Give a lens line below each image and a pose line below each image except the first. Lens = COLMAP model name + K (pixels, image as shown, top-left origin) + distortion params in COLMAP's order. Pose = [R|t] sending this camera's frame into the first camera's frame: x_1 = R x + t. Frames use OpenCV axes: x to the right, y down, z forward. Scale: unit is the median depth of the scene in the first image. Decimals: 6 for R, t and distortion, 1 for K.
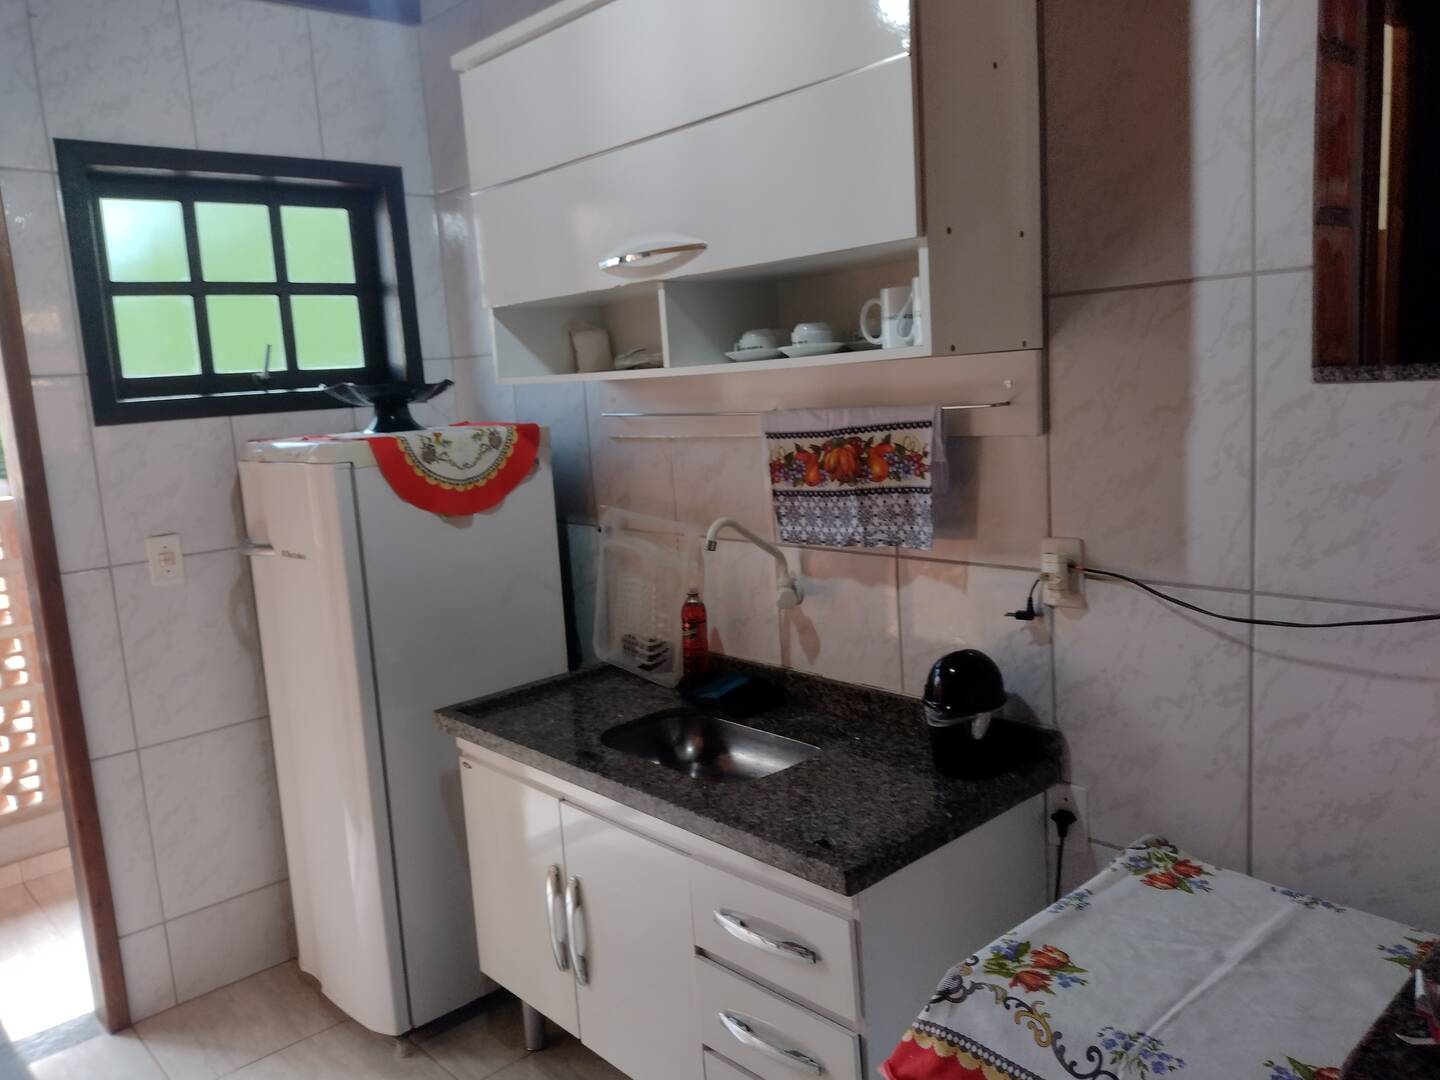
lens RADIAL K [[1092.5, 0, 723.2], [0, 1092.5, 533.9], [0, 0, 1]] dist [0.064135, -0.092563]
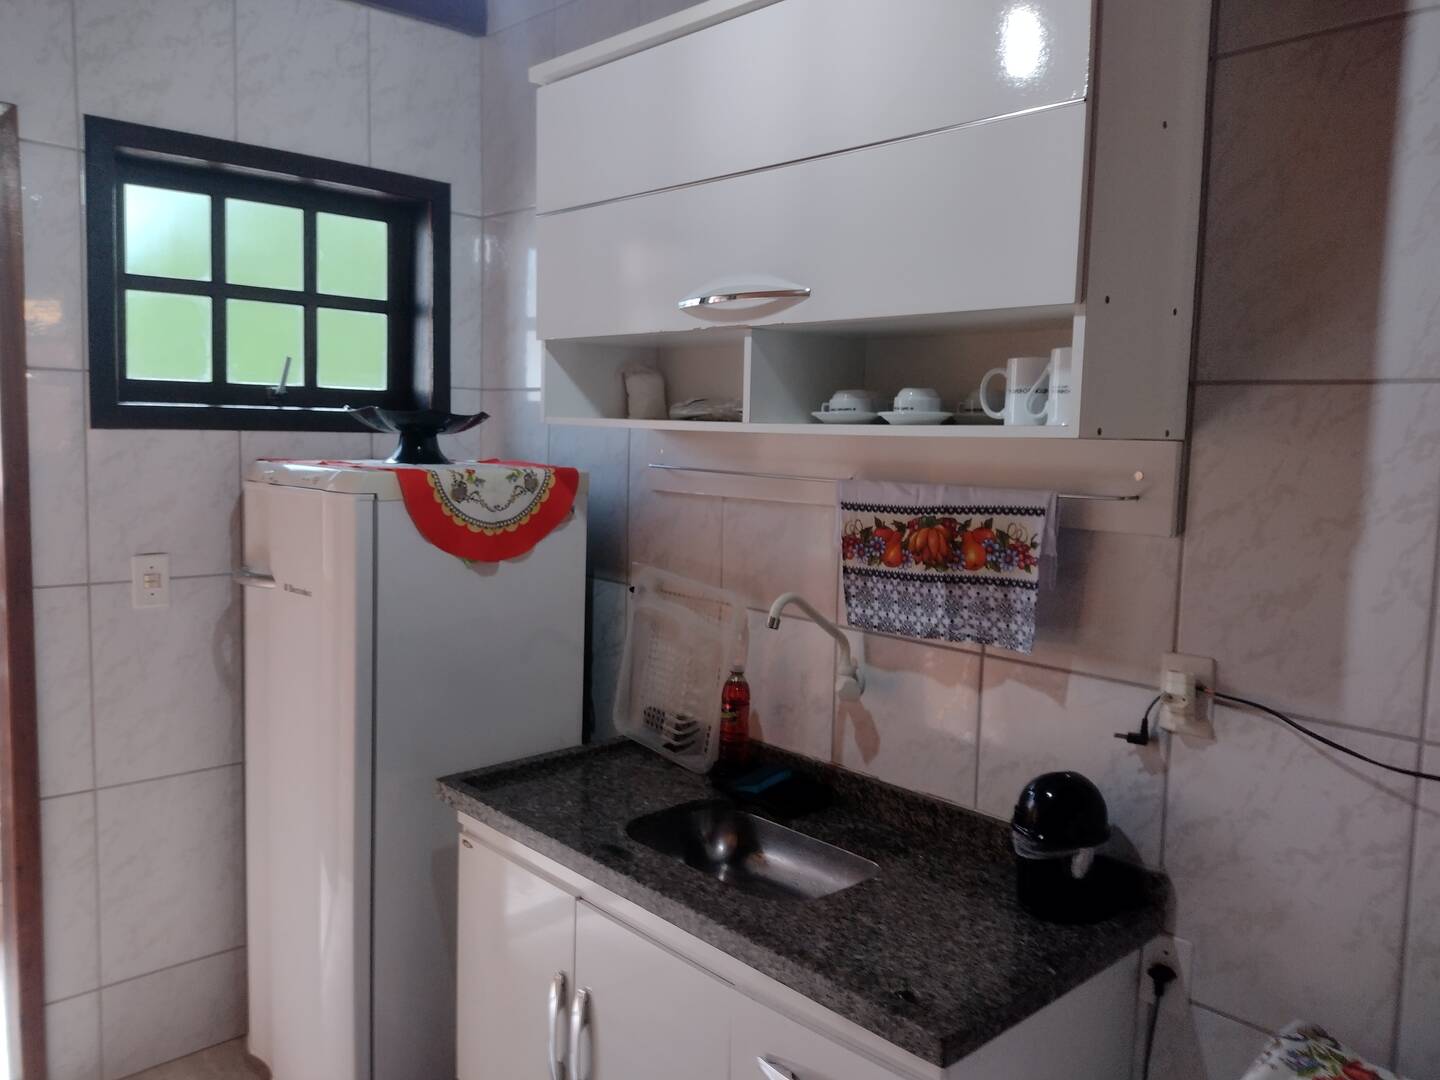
lens RADIAL K [[1092.5, 0, 722.2], [0, 1092.5, 526.7], [0, 0, 1]] dist [0.064135, -0.092563]
pose [[0.995836, 0.088597, 0.021496, -0.077659], [-0.087267, 0.994585, -0.056430, -0.013529], [-0.026379, 0.054319, 0.998175, 0.102341]]
